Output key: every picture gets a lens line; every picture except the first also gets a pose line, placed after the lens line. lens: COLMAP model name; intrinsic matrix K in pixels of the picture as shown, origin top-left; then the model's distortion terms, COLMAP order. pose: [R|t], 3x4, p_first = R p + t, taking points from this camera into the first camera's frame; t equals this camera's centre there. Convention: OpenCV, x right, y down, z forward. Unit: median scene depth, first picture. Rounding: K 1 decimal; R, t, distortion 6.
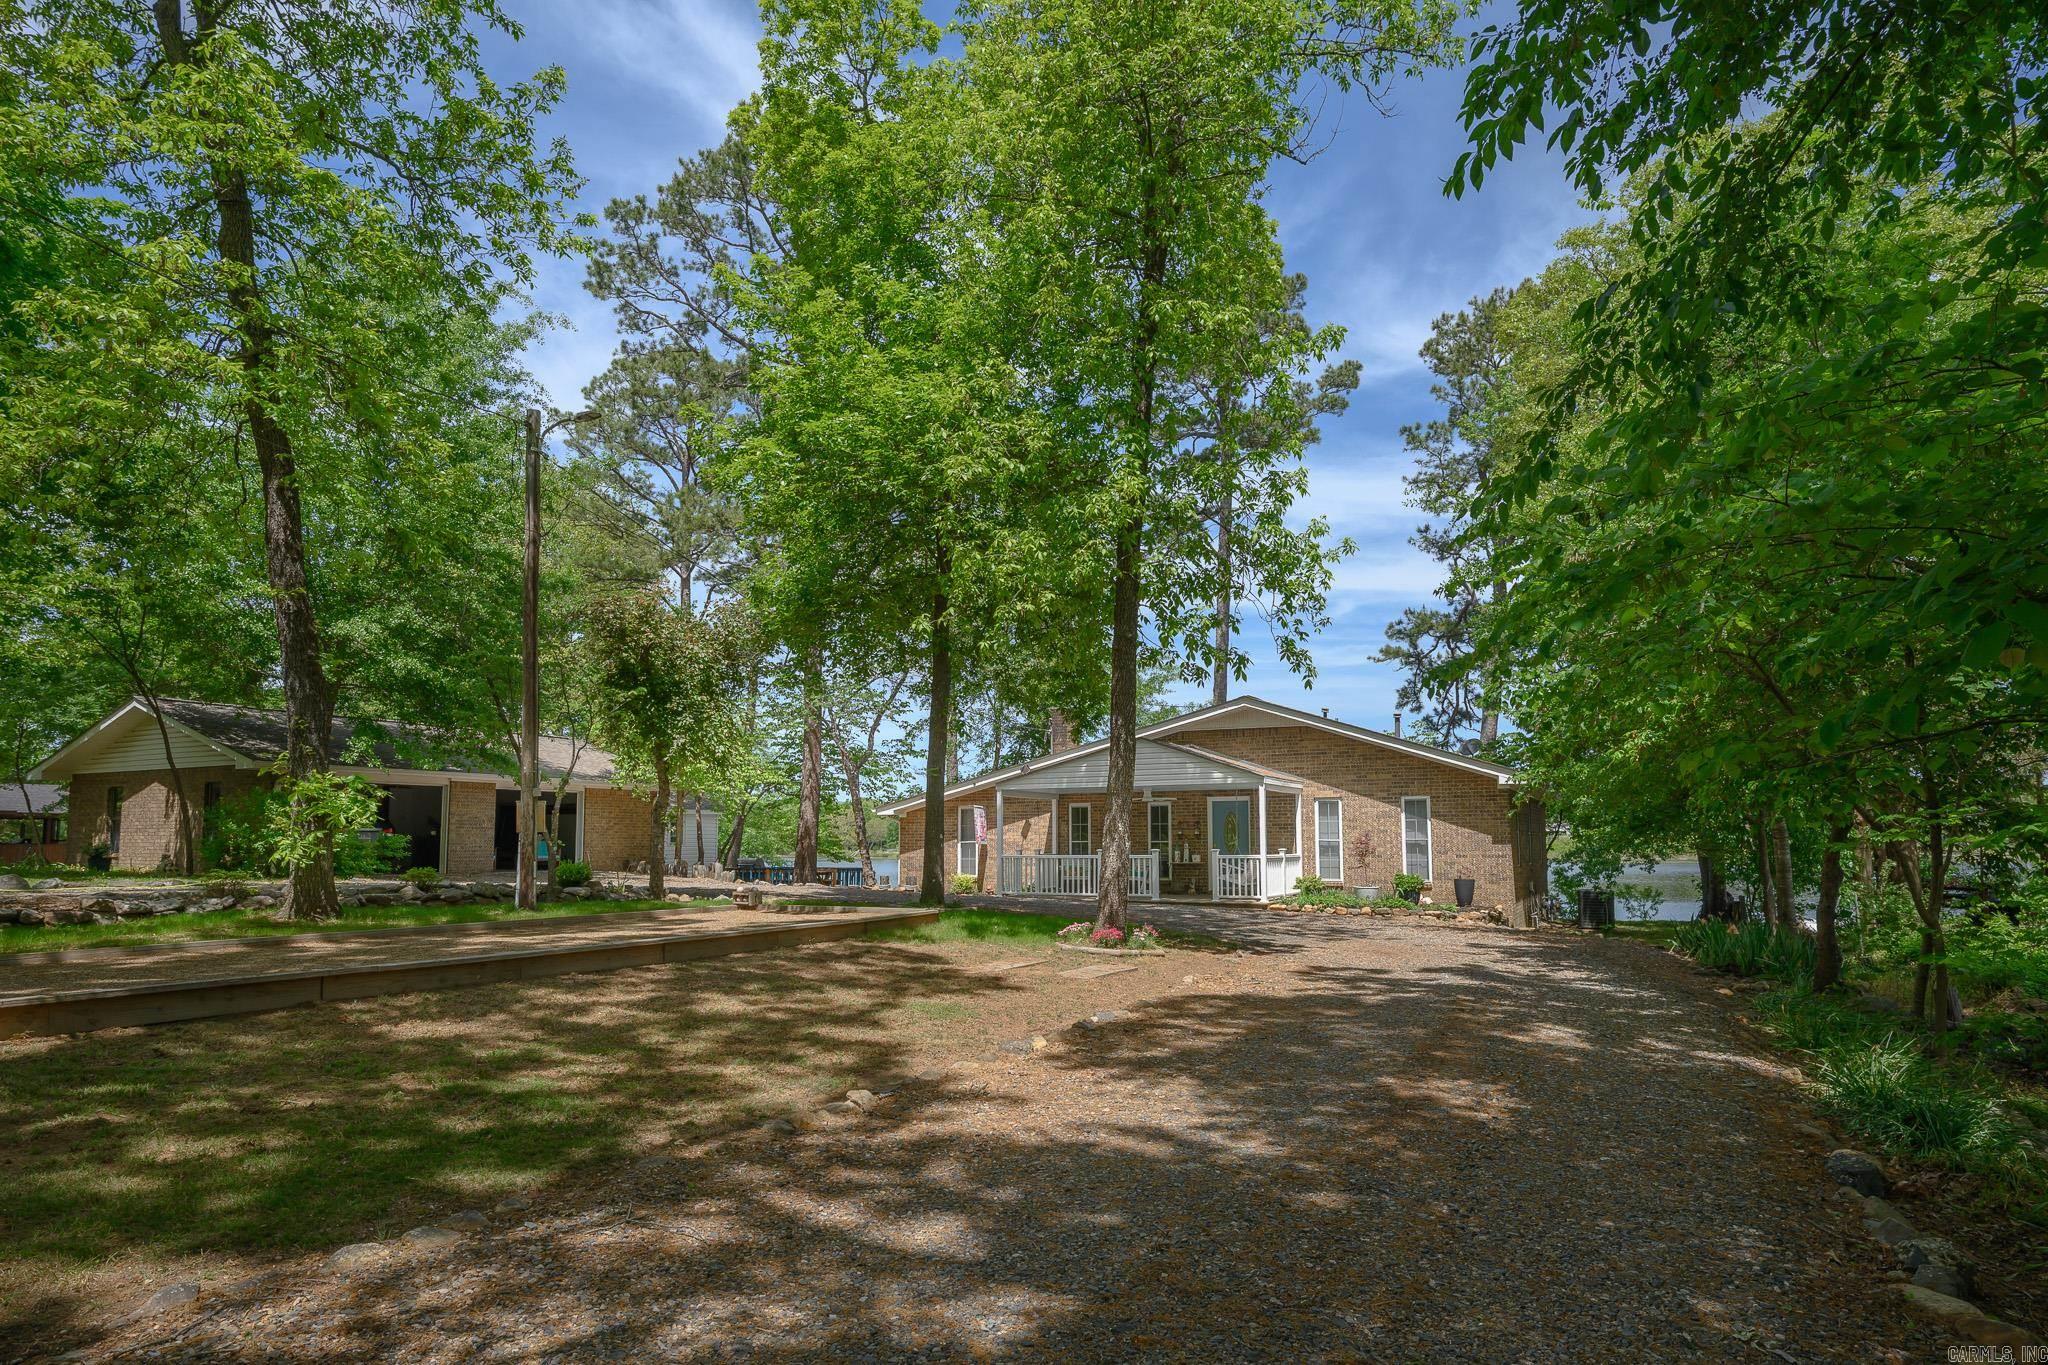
lens RADIAL K [[1123.1, 0, 1017.7], [0, 1123.1, 687.7], [0, 0, 1]] dist [0.004610, 0.000094]
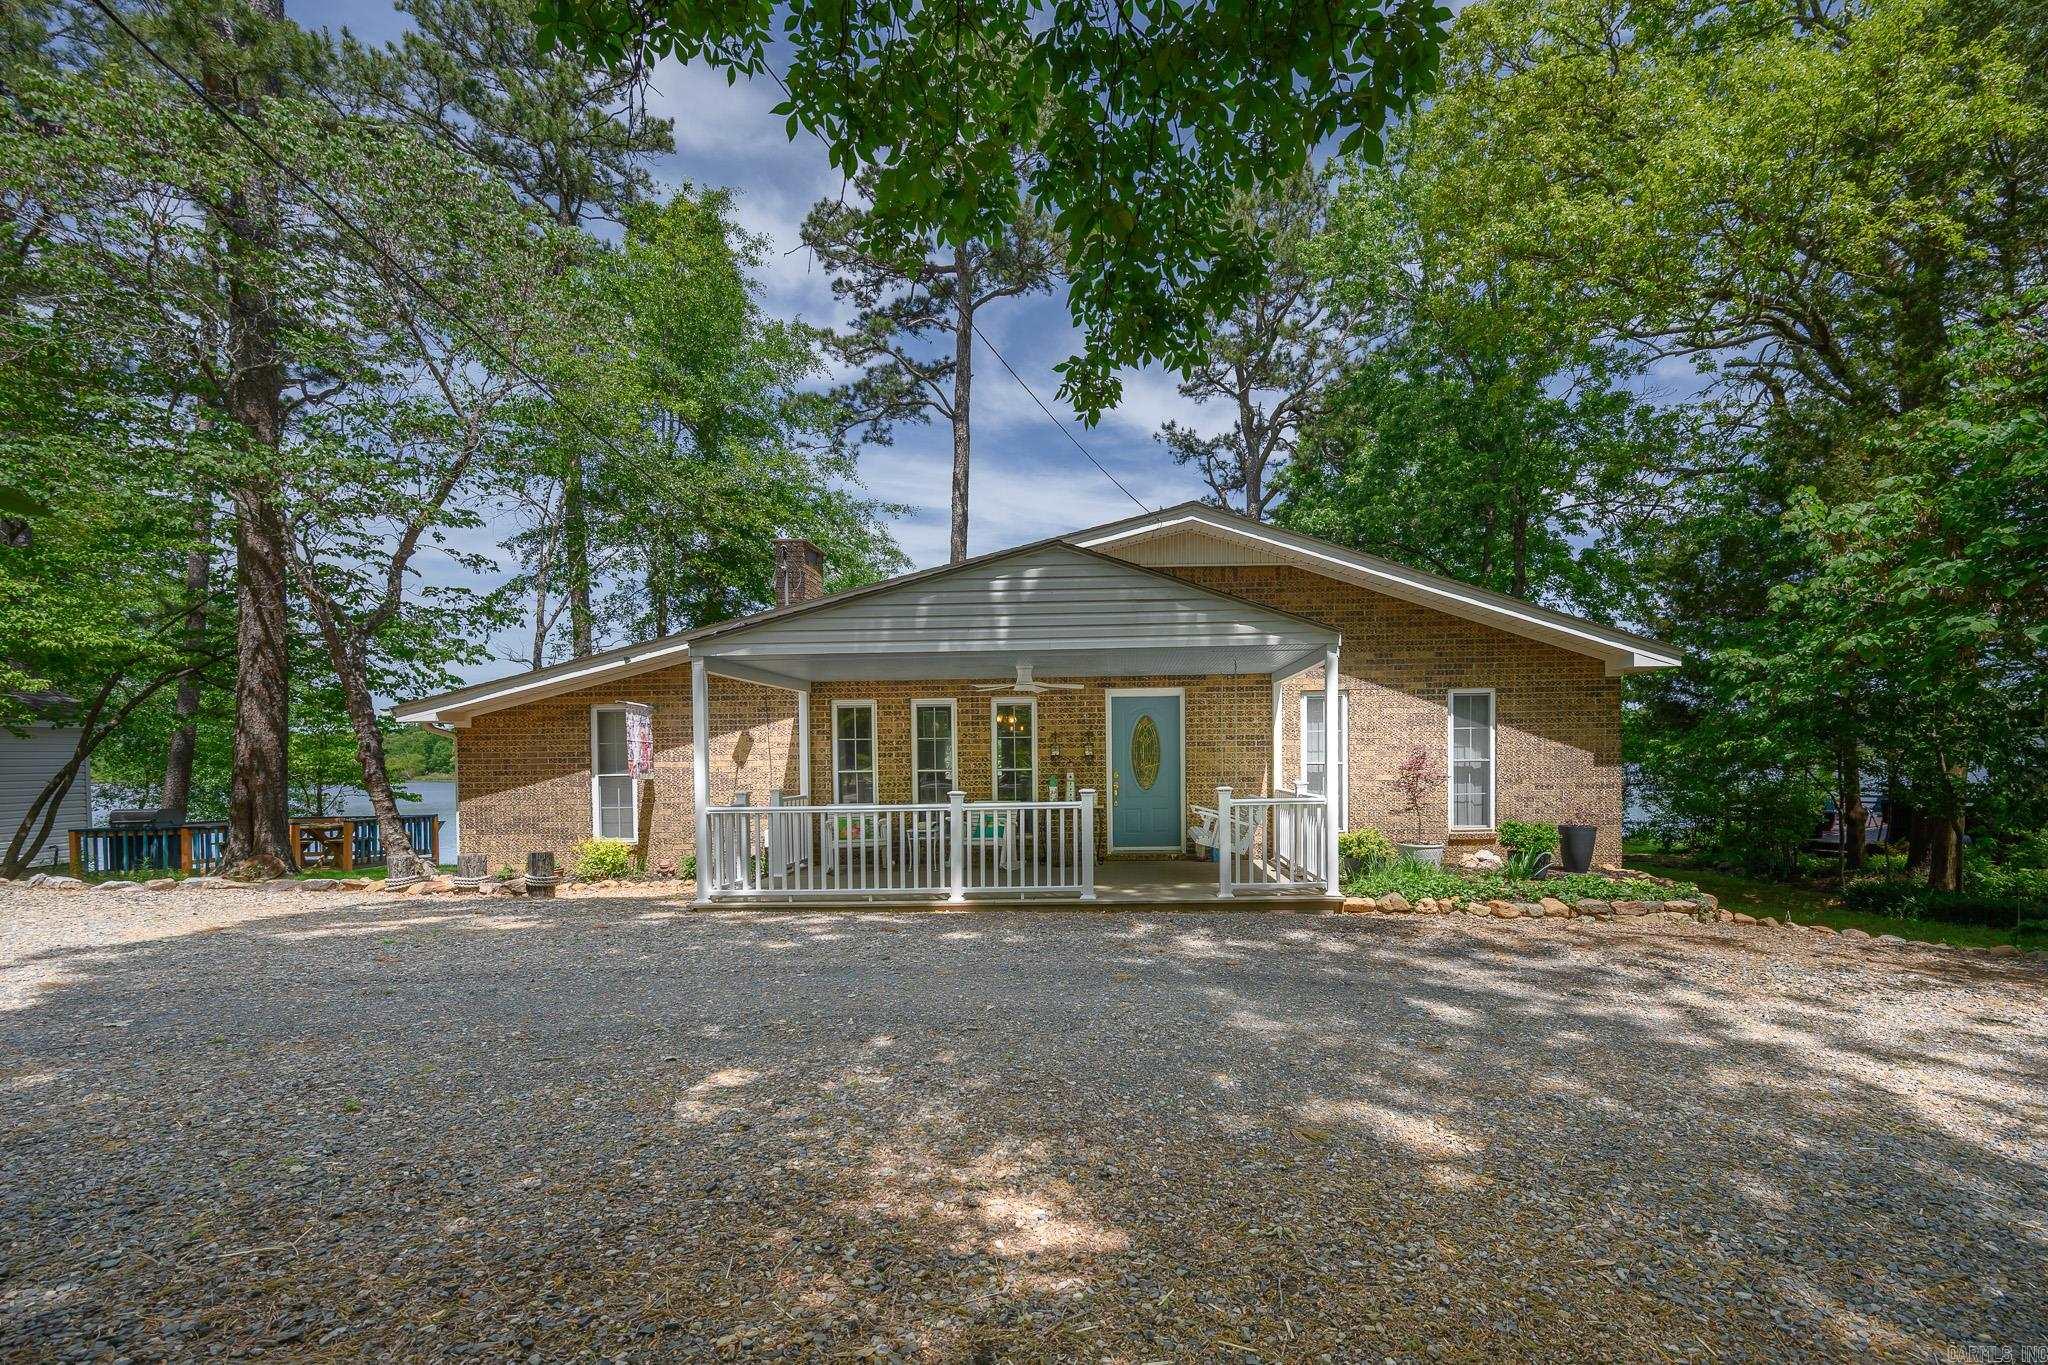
lens RADIAL K [[871.2, 0, 1079.5], [0, 871.2, 777.4], [0, 0, 1]] dist [-0.001145, -0.000030]
pose [[0.897859, -0.012926, 0.440093, -0.030059], [-0.048085, 0.990711, 0.127200, 0.081627], [-0.437649, -0.135370, 0.888897, 0.582536]]
